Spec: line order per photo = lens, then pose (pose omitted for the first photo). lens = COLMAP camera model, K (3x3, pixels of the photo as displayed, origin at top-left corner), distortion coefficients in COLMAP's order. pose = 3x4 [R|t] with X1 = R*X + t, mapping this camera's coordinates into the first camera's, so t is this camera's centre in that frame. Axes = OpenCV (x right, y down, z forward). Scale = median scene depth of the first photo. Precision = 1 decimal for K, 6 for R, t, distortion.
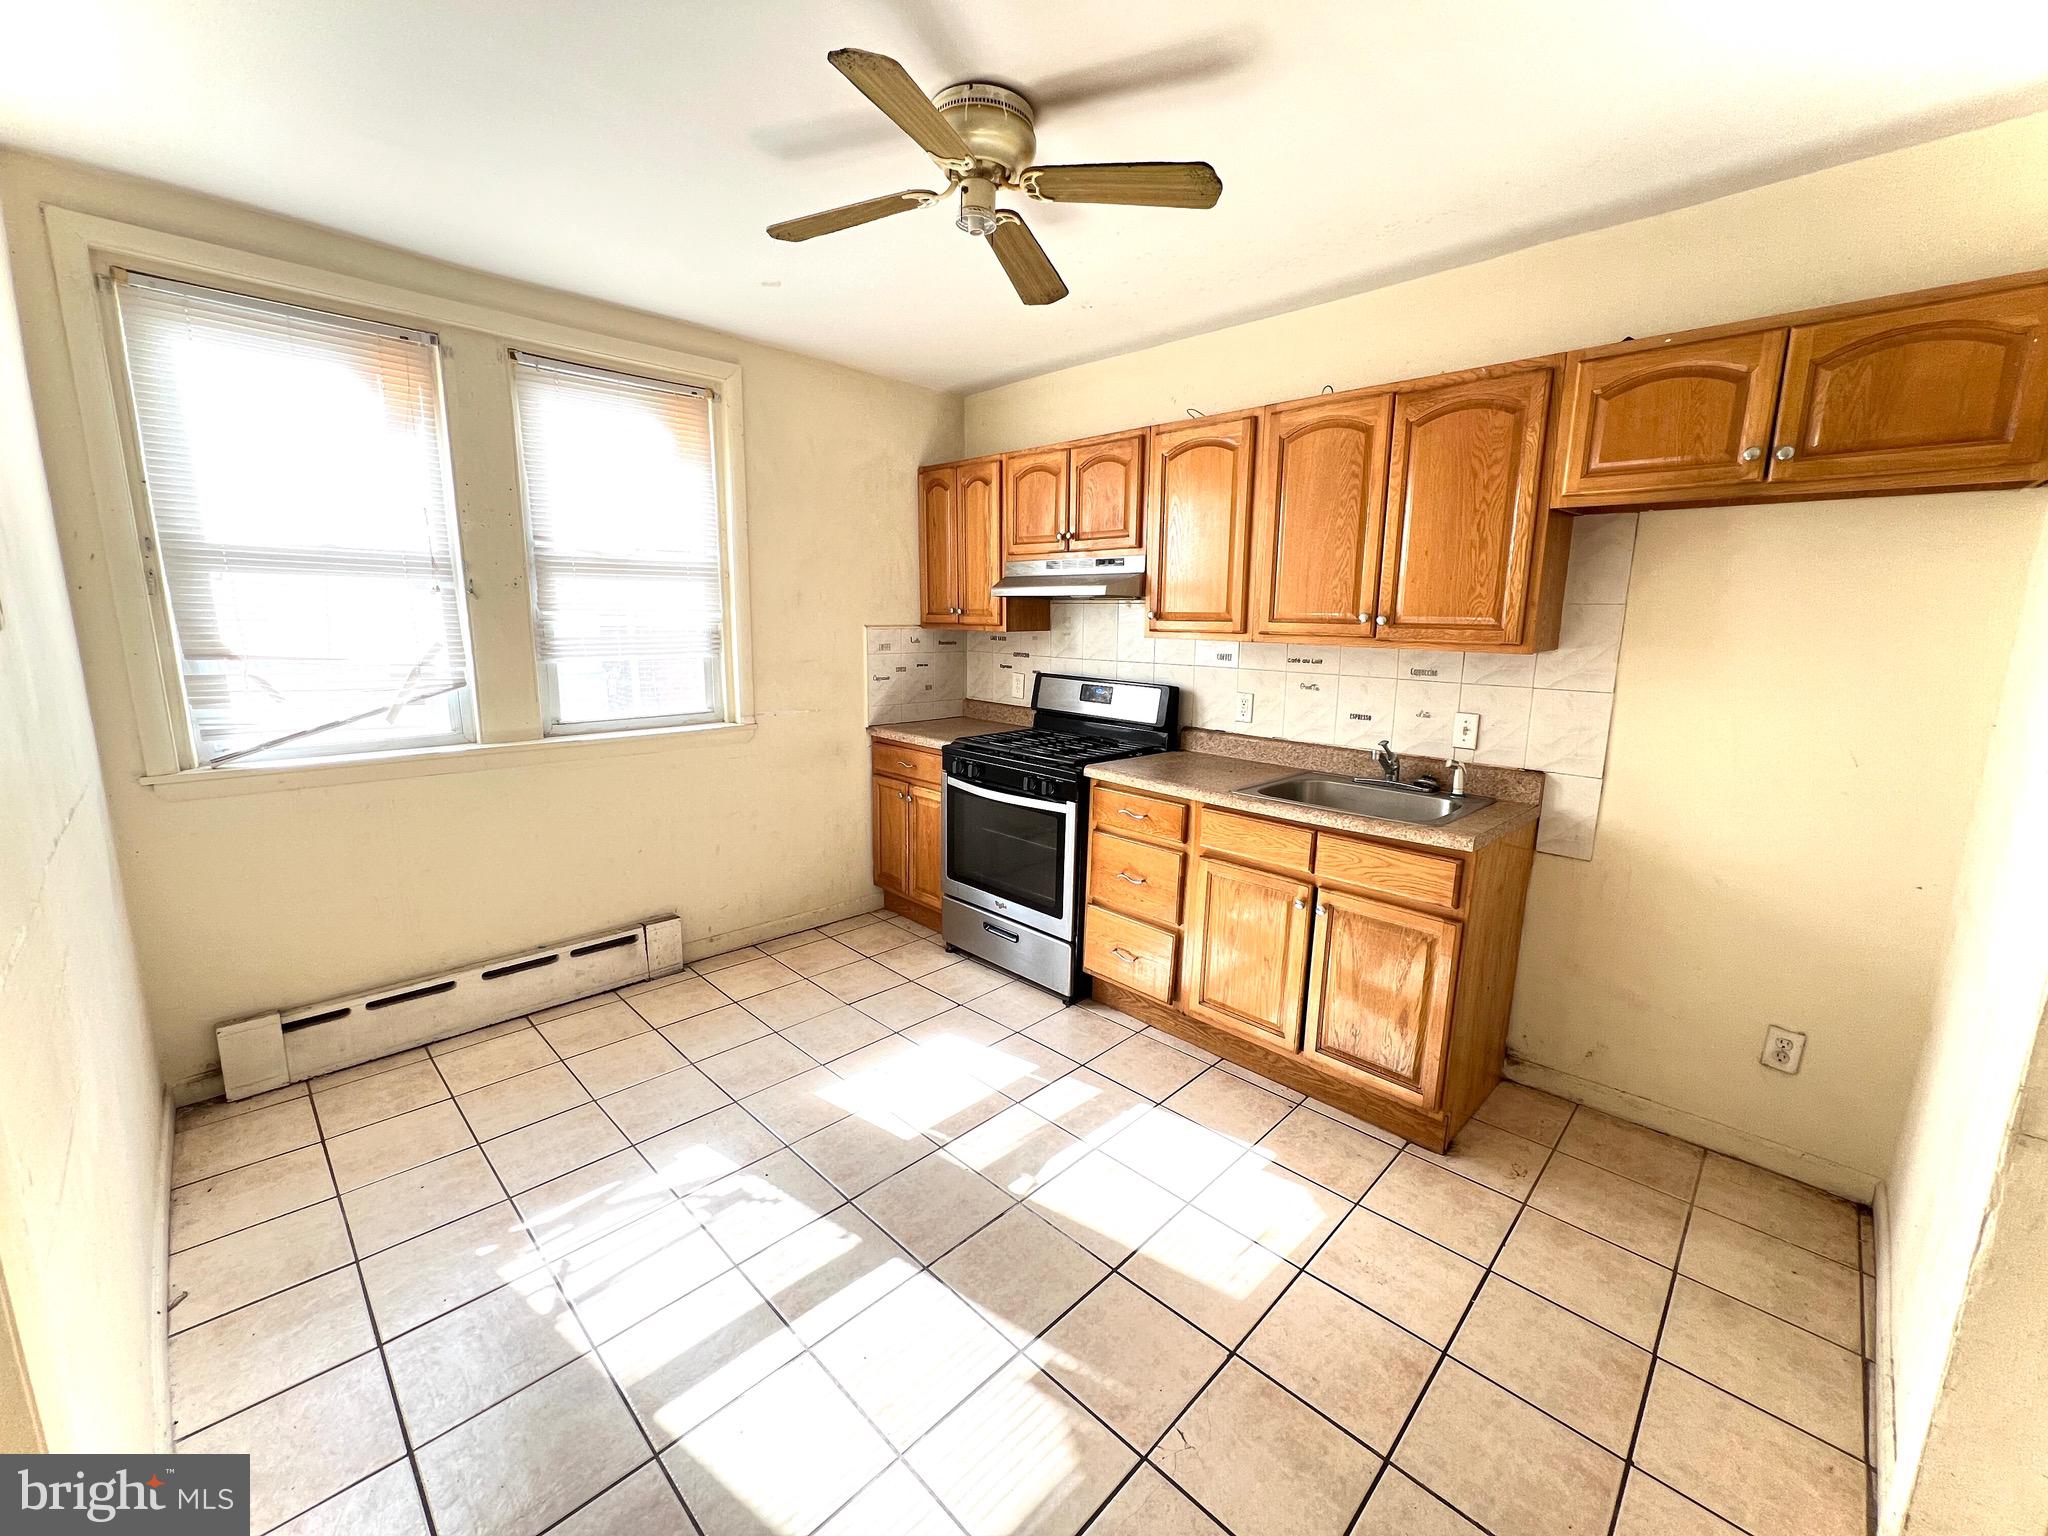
lens RADIAL K [[815.0, 0, 1021.4], [0, 815.0, 761.6], [0, 0, 1]] dist [-0.000002, -0.000060]
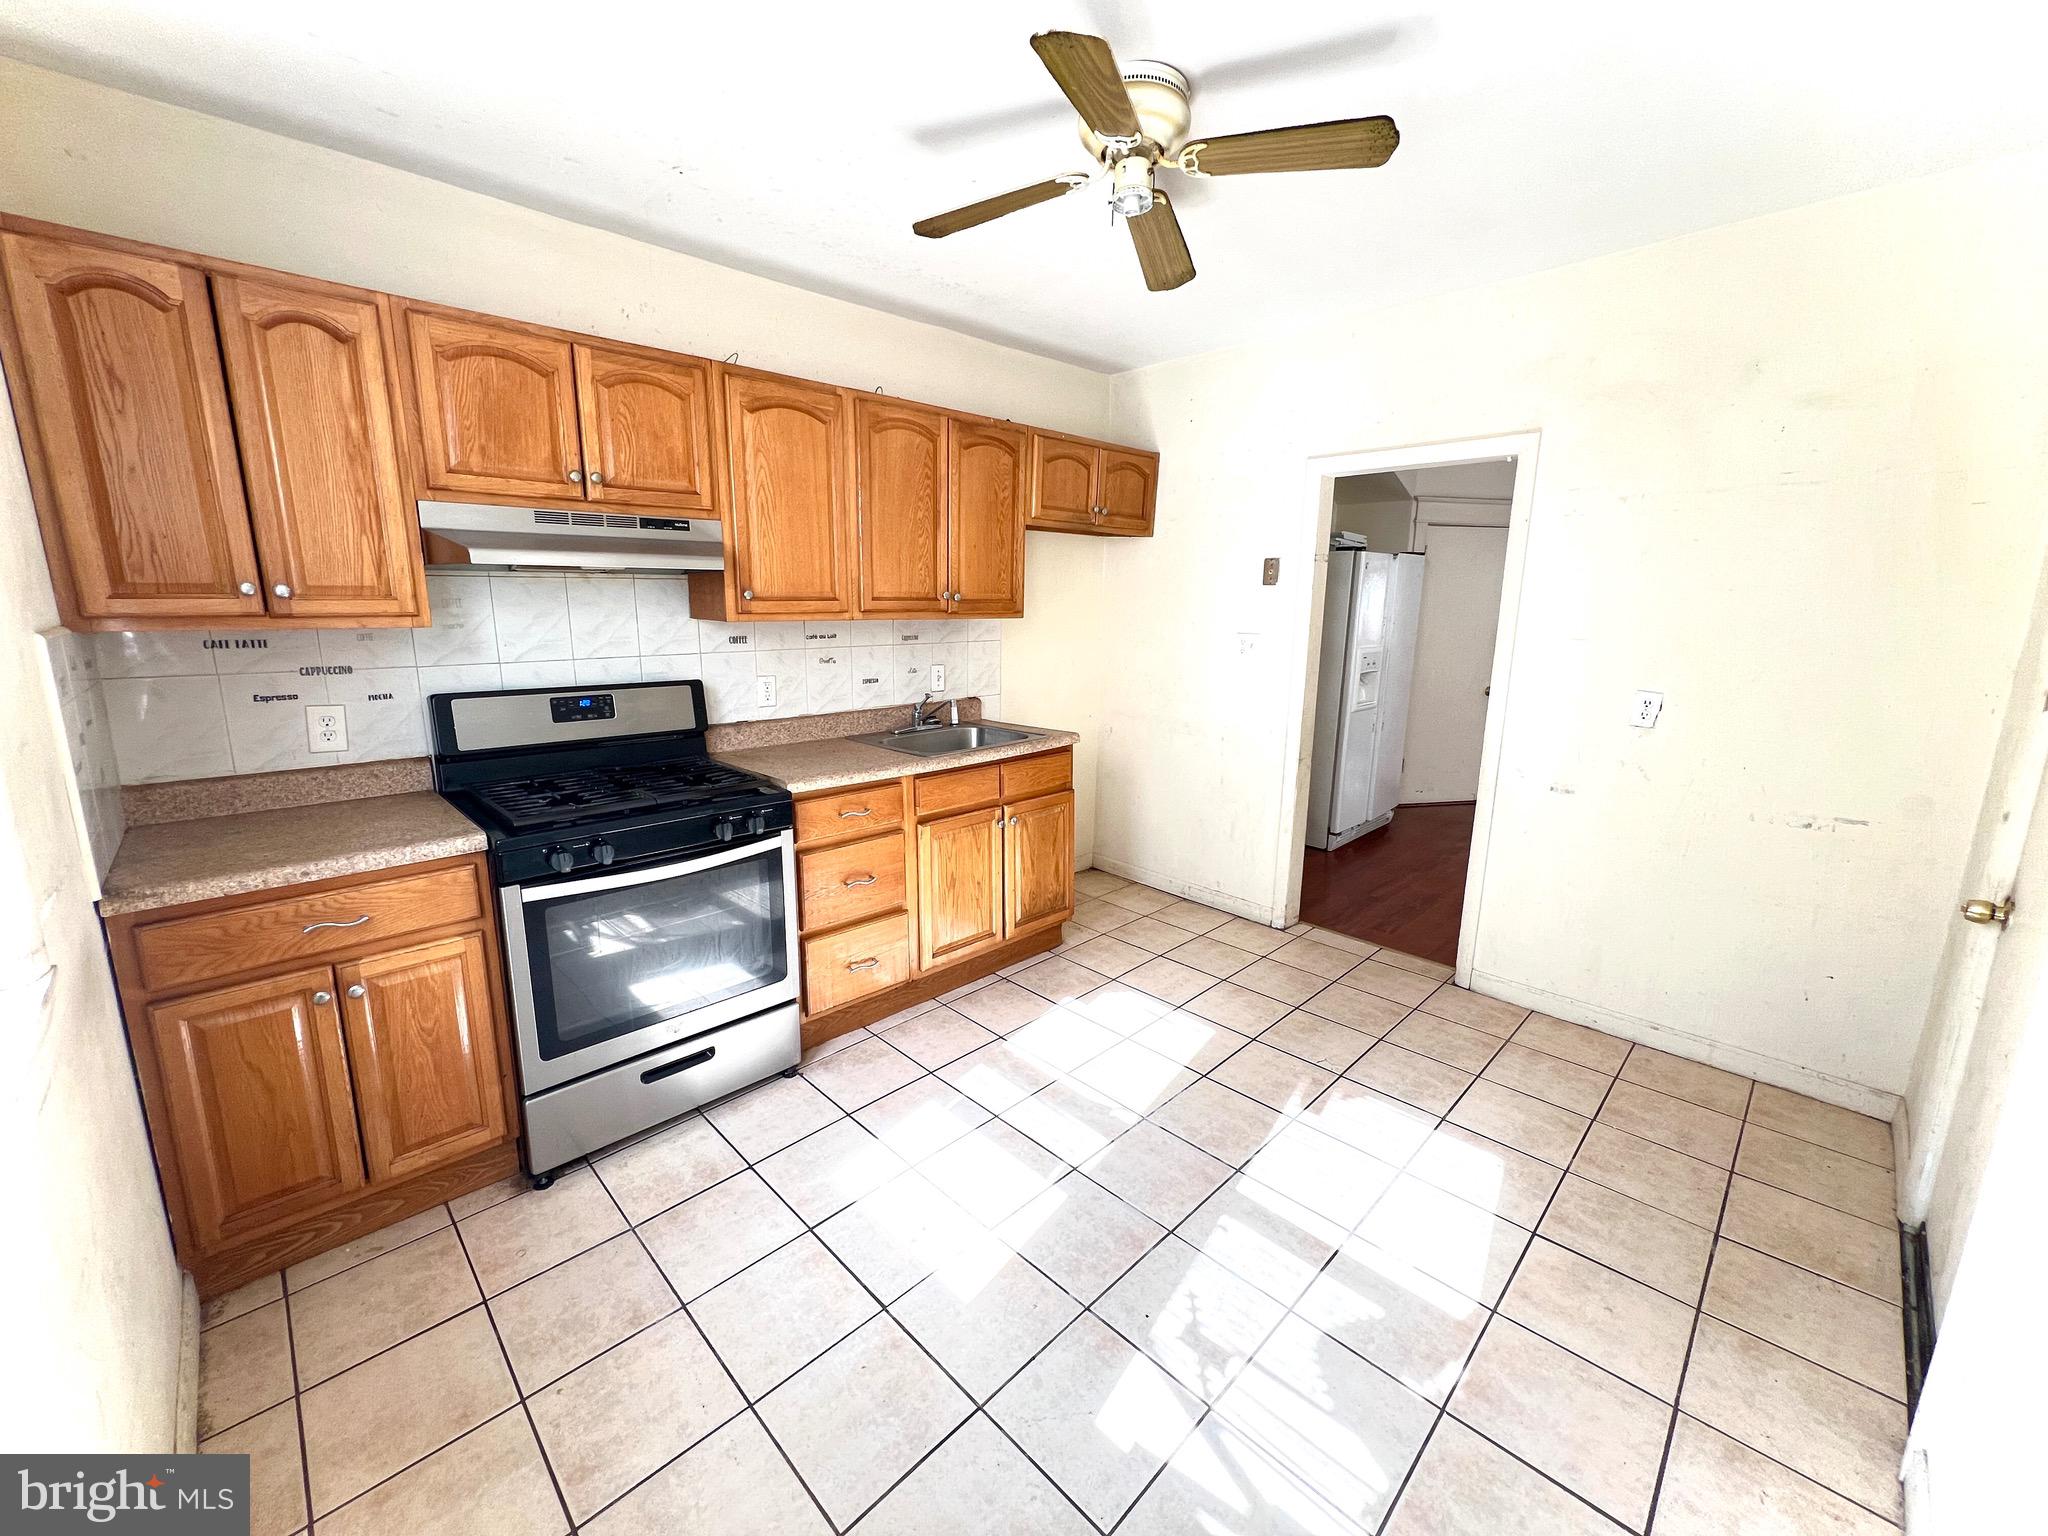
lens RADIAL K [[815.0, 0, 1010.8], [0, 815.0, 761.8], [0, 0, 1]] dist [-0.000002, -0.000060]
pose [[0.027544, -0.215769, 0.976056, -0.736596], [0.173196, 0.962689, 0.207927, -0.151002], [-0.984502, 0.163322, 0.063887, 0.752271]]
